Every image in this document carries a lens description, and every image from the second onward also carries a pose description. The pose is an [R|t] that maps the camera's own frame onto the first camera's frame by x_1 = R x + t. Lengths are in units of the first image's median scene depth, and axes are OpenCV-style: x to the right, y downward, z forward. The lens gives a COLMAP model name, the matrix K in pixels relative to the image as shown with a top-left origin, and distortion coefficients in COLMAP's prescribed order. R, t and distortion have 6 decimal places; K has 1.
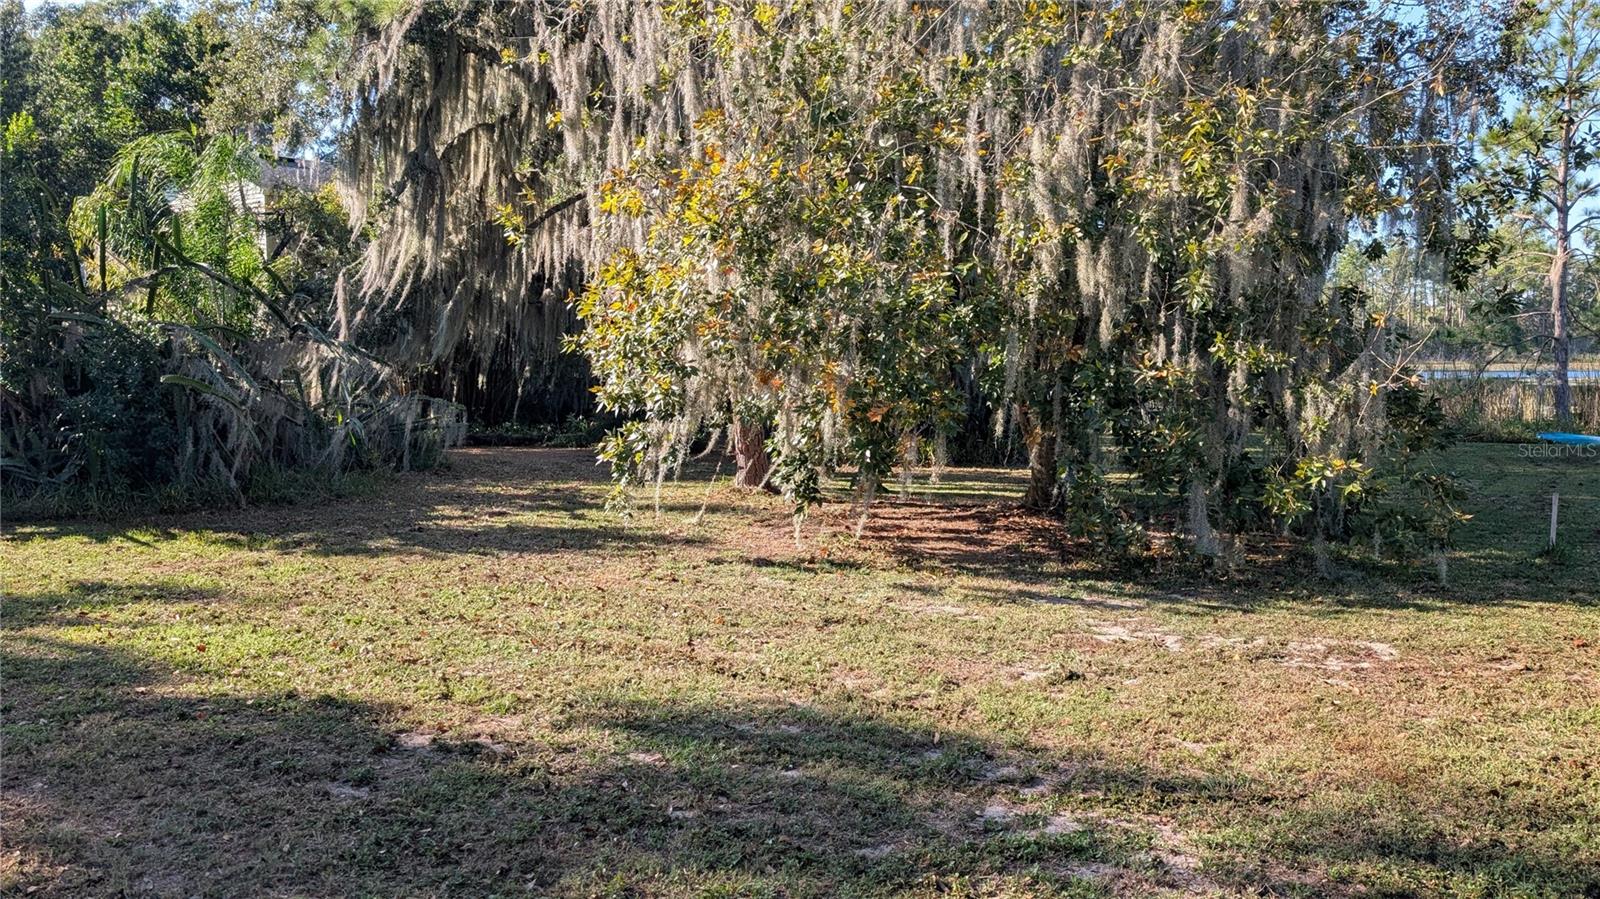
lens RADIAL K [[1234.6, 0, 795.1], [0, 1234.6, 456.4], [0, 0, 1]] dist [0.029657, -0.024140]
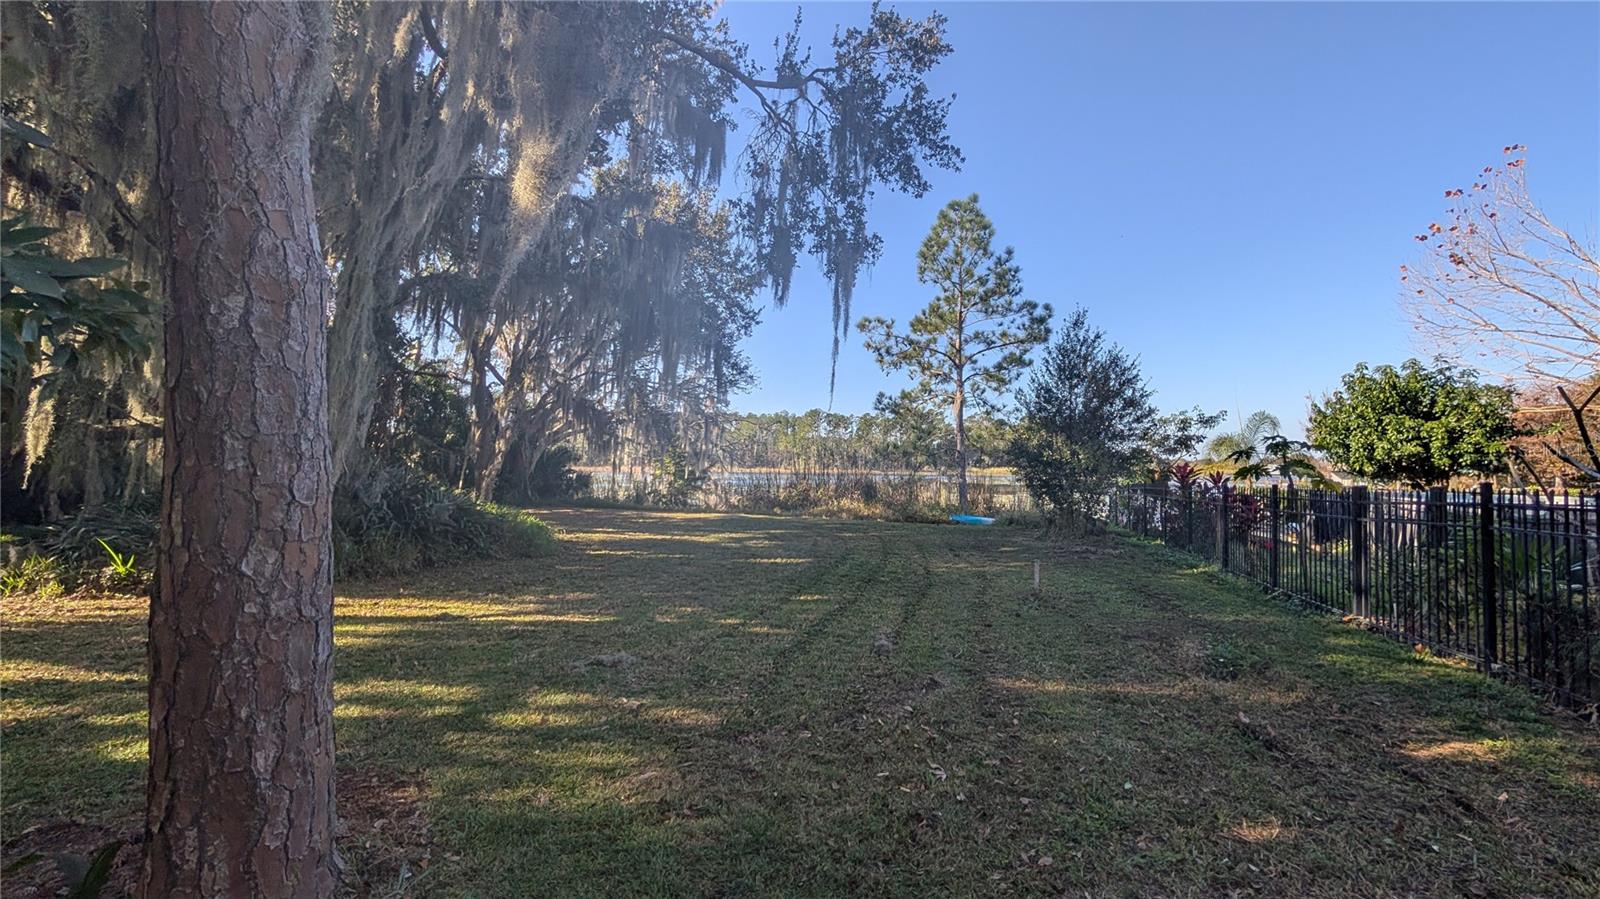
lens RADIAL K [[602.7, 0, 796.3], [0, 602.7, 454.8], [0, 0, 1]] dist [0.003940, 0.000380]
pose [[0.955208, 0.021478, 0.295154, 0.643962], [0.007049, 0.995429, -0.095249, -0.068944], [-0.295851, 0.093063, 0.950690, 1.123097]]
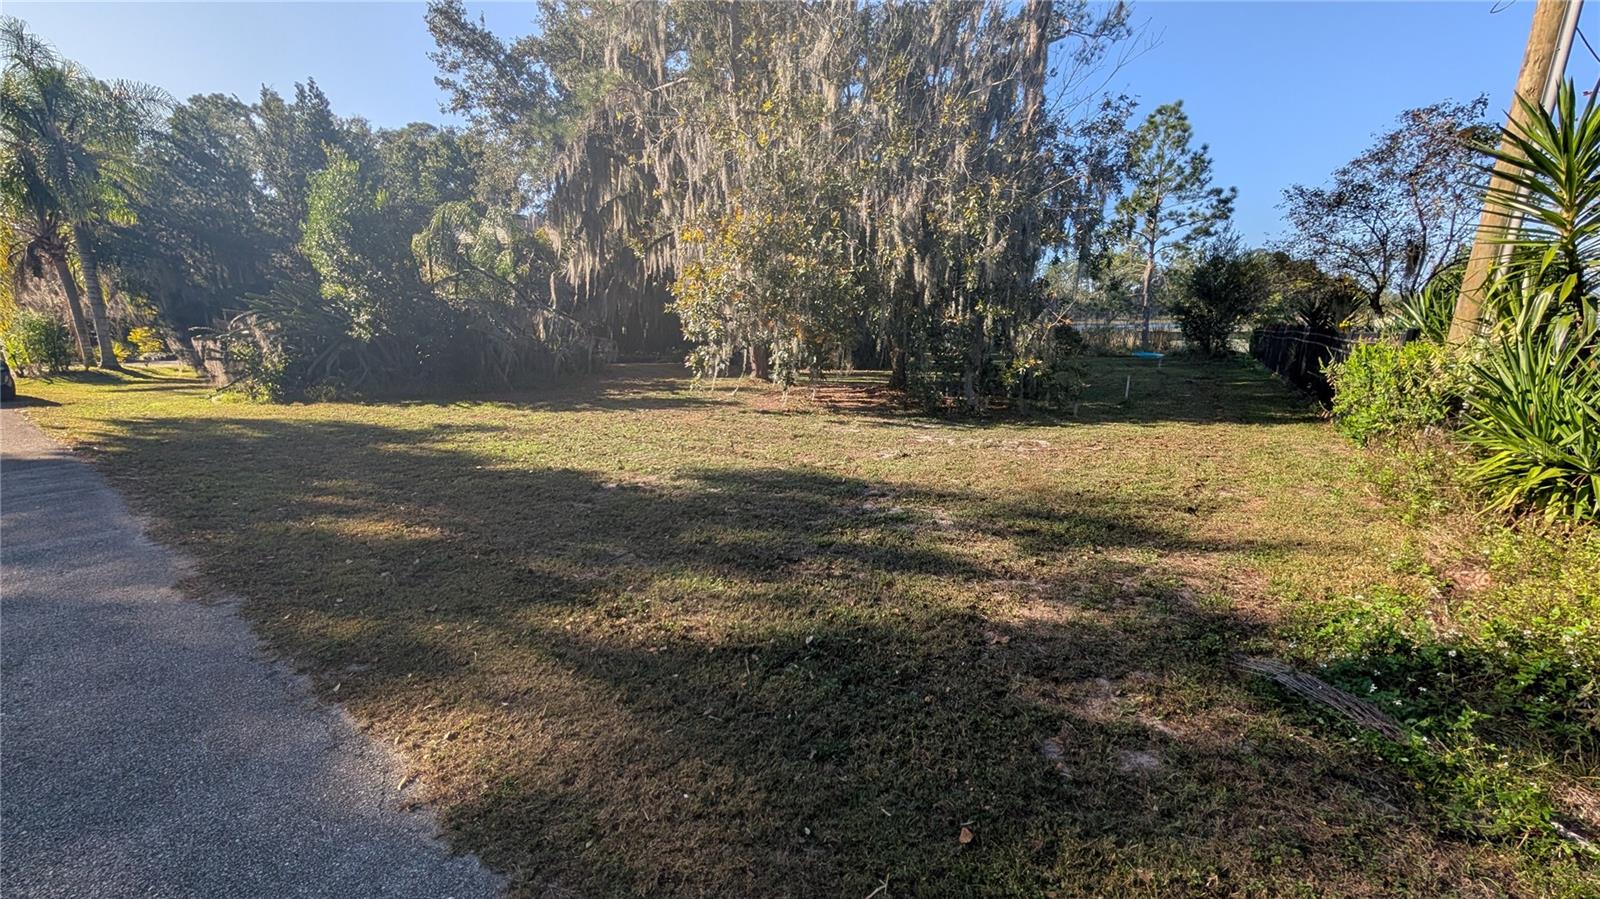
lens RADIAL K [[602.7, 0, 804.9], [0, 602.7, 450.5], [0, 0, 1]] dist [0.003940, 0.000380]
pose [[0.999188, -0.011749, 0.038552, 0.001221], [0.006455, 0.990867, 0.134690, 0.012342], [-0.039782, -0.134331, 0.990138, -0.037353]]
